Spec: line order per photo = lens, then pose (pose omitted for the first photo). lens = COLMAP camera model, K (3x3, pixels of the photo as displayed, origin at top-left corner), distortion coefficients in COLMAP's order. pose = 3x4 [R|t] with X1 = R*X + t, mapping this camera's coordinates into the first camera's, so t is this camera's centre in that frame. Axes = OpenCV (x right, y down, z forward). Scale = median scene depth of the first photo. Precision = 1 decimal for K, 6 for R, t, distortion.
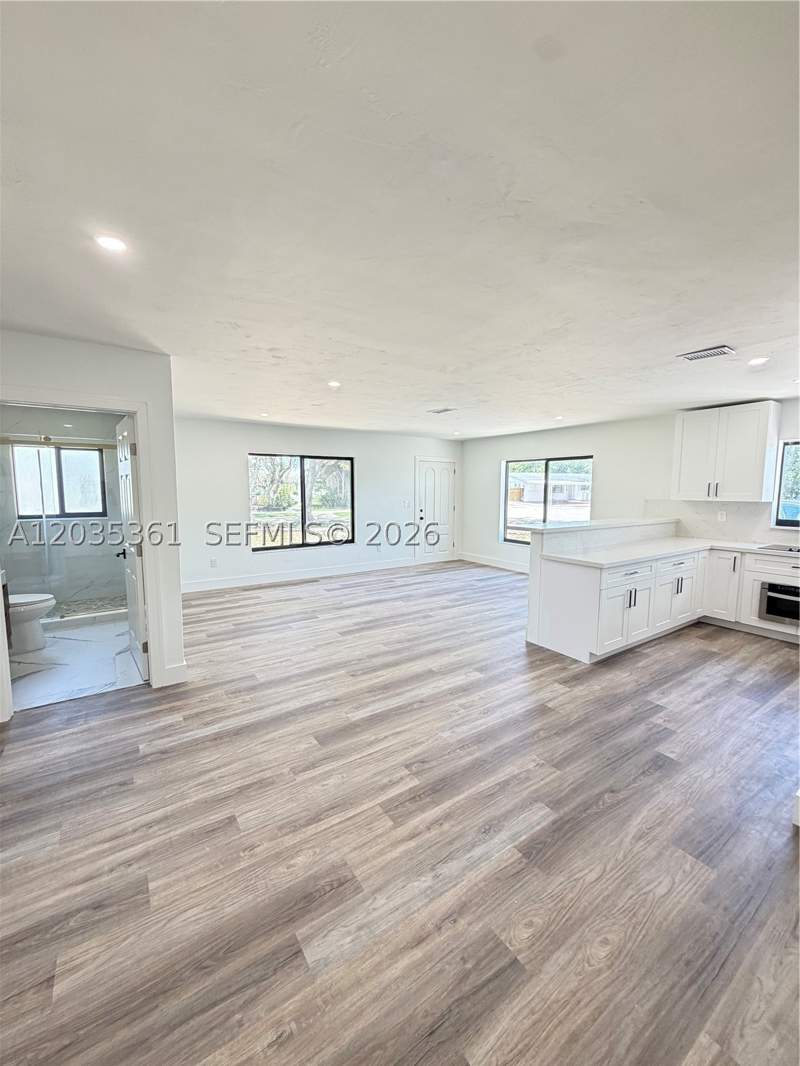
lens RADIAL K [[428.4, 0, 400.0], [0, 428.4, 533.0], [0, 0, 1]] dist [-0.000274, -0.000045]
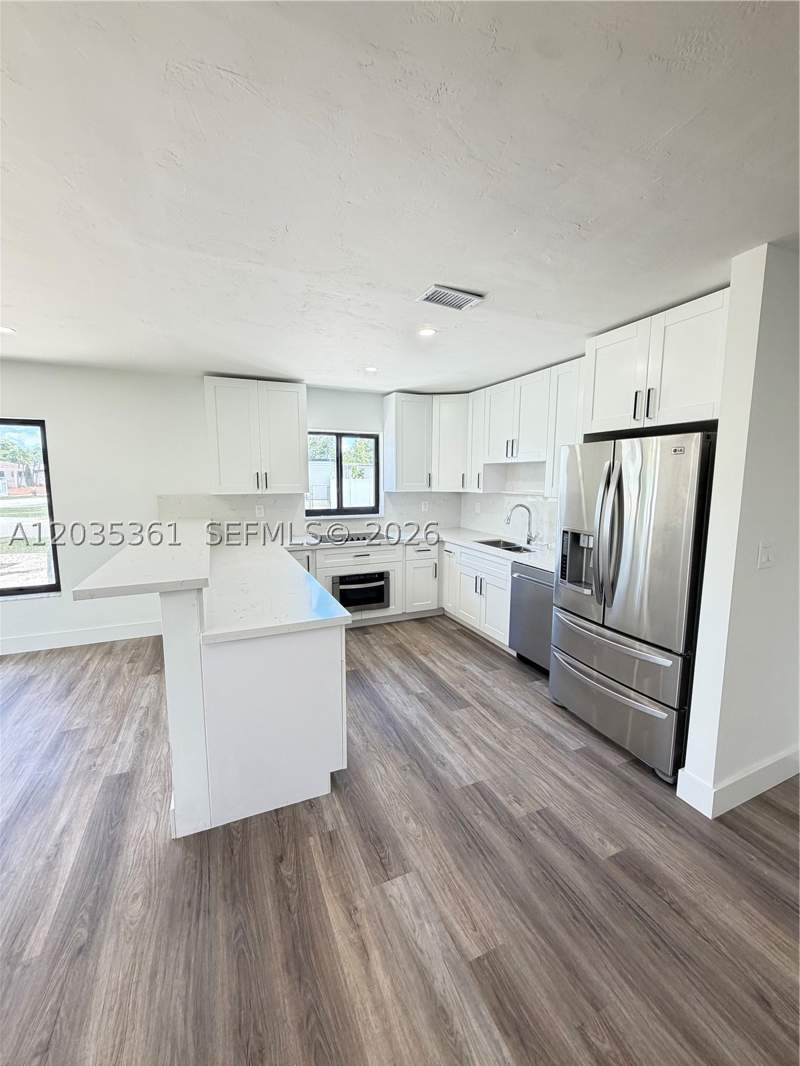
lens RADIAL K [[428.4, 0, 400.0], [0, 428.4, 533.0], [0, 0, 1]] dist [-0.000274, -0.000045]
pose [[0.182097, -0.135534, 0.973895, -0.051734], [0.105518, 0.987429, 0.117688, -0.097199], [-0.977602, 0.081333, 0.194109, 0.820200]]
